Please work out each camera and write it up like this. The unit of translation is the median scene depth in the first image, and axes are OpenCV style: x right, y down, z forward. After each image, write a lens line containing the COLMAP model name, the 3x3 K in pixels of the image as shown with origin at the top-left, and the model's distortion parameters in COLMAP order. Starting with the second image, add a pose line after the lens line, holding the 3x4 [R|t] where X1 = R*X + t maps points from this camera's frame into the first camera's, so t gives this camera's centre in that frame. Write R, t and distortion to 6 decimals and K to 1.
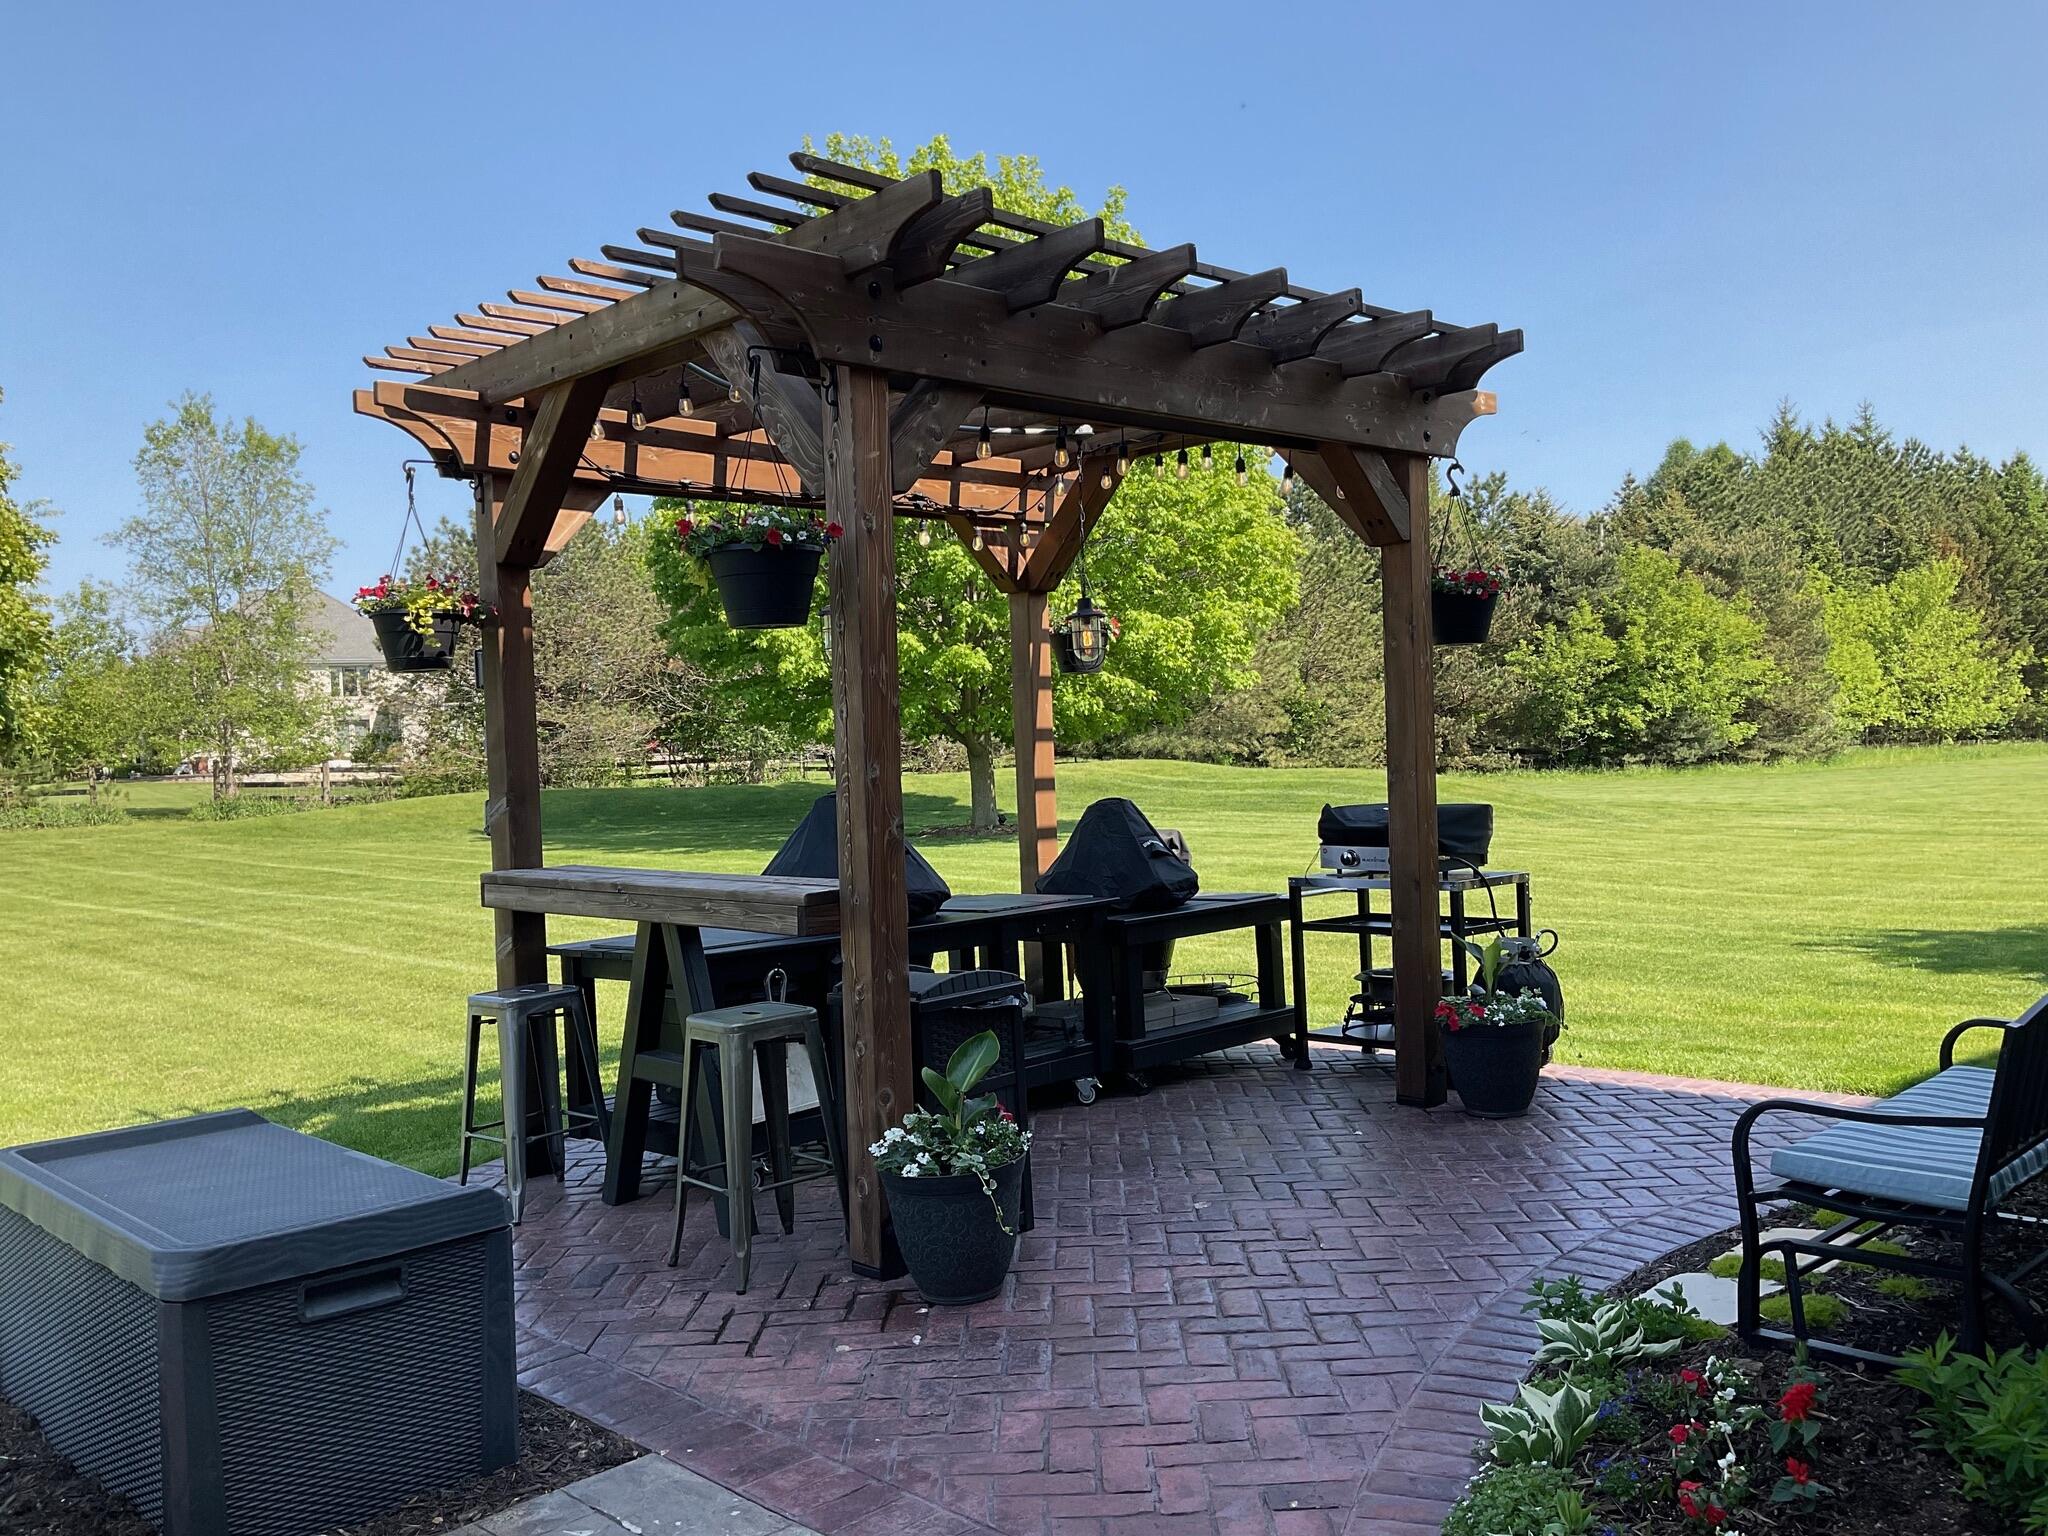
lens RADIAL K [[1714.6, 0, 1025.0], [0, 1714.6, 801.1], [0, 0, 1]] dist [0.001786, -0.089002]
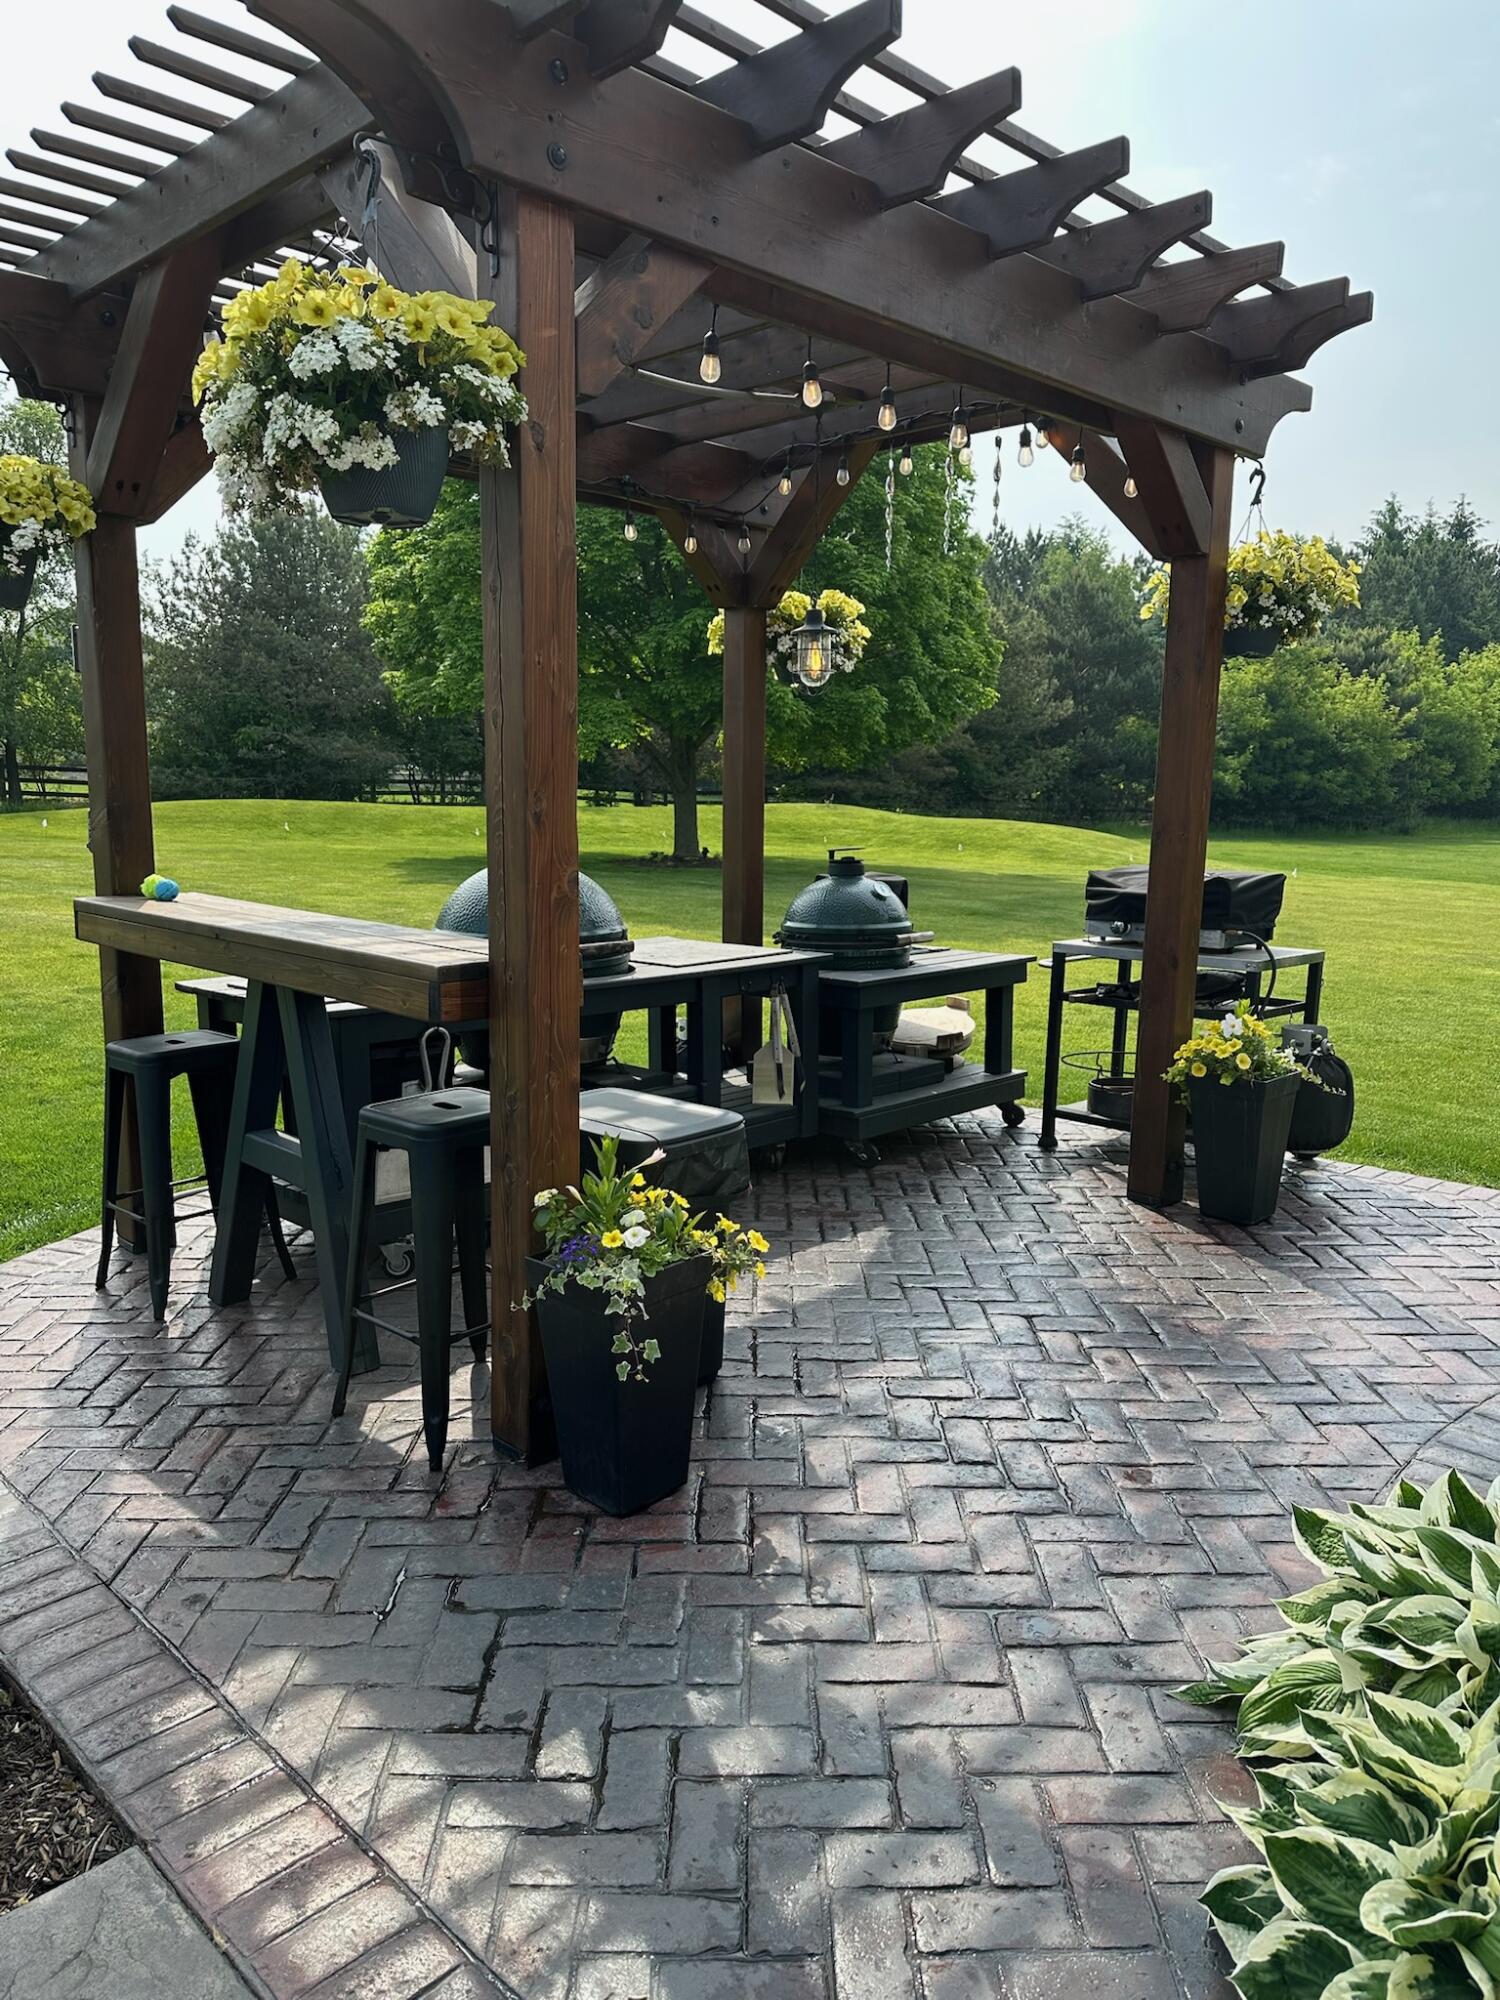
lens RADIAL K [[1380.0, 0, 723.9], [0, 1380.0, 1035.4], [0, 0, 1]] dist [0.098616, -0.173919]
pose [[0.998837, 0.047315, -0.009282, 0.000666], [-0.045439, 0.988079, 0.147089, -0.005614], [0.016131, -0.146496, 0.989080, 0.292396]]
